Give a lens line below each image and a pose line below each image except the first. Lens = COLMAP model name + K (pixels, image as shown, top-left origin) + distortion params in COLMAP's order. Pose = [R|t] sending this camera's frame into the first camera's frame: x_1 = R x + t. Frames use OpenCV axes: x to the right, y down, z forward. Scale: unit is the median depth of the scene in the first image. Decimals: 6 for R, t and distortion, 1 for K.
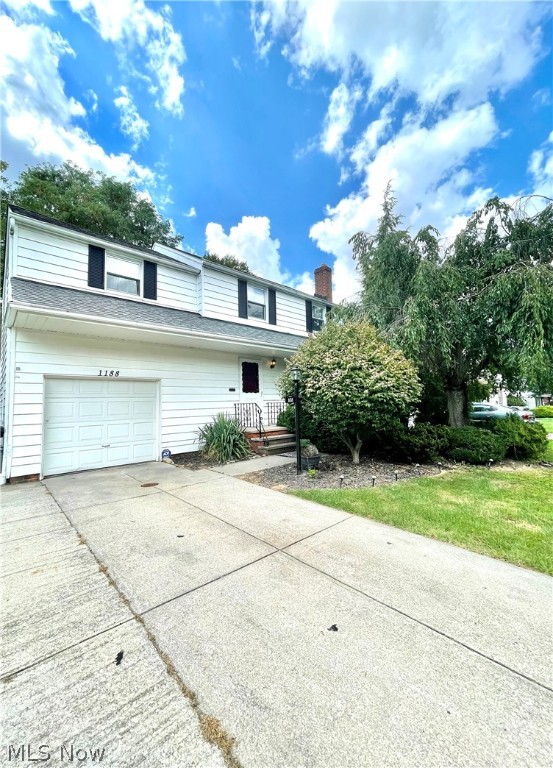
lens RADIAL K [[321.4, 0, 277.8], [0, 321.4, 382.9], [0, 0, 1]] dist [0.000151, 0.000000]
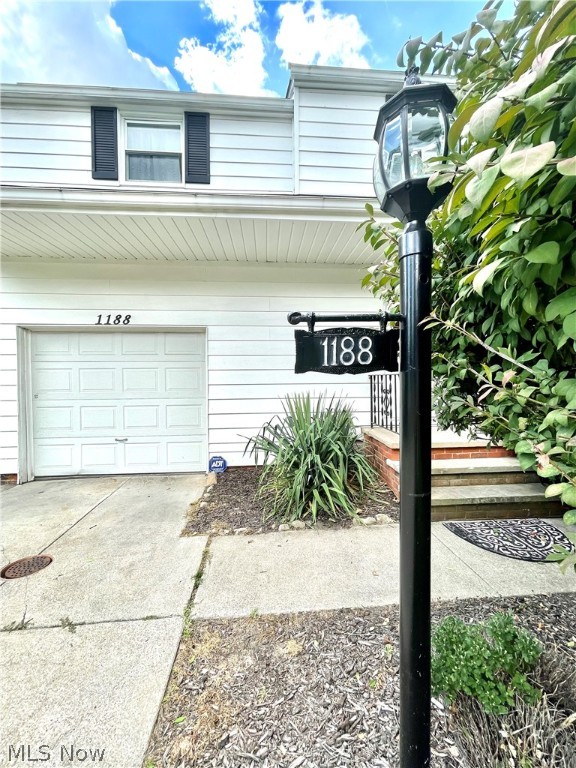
lens RADIAL K [[310.8, 0, 286.9], [0, 310.8, 379.8], [0, 0, 1]] dist [-0.000772, -0.000067]
pose [[0.765953, 0.031017, -0.642147, 0.084957], [0.025576, 0.996575, 0.078644, 0.042361], [0.642387, -0.076662, 0.762536, 0.747180]]
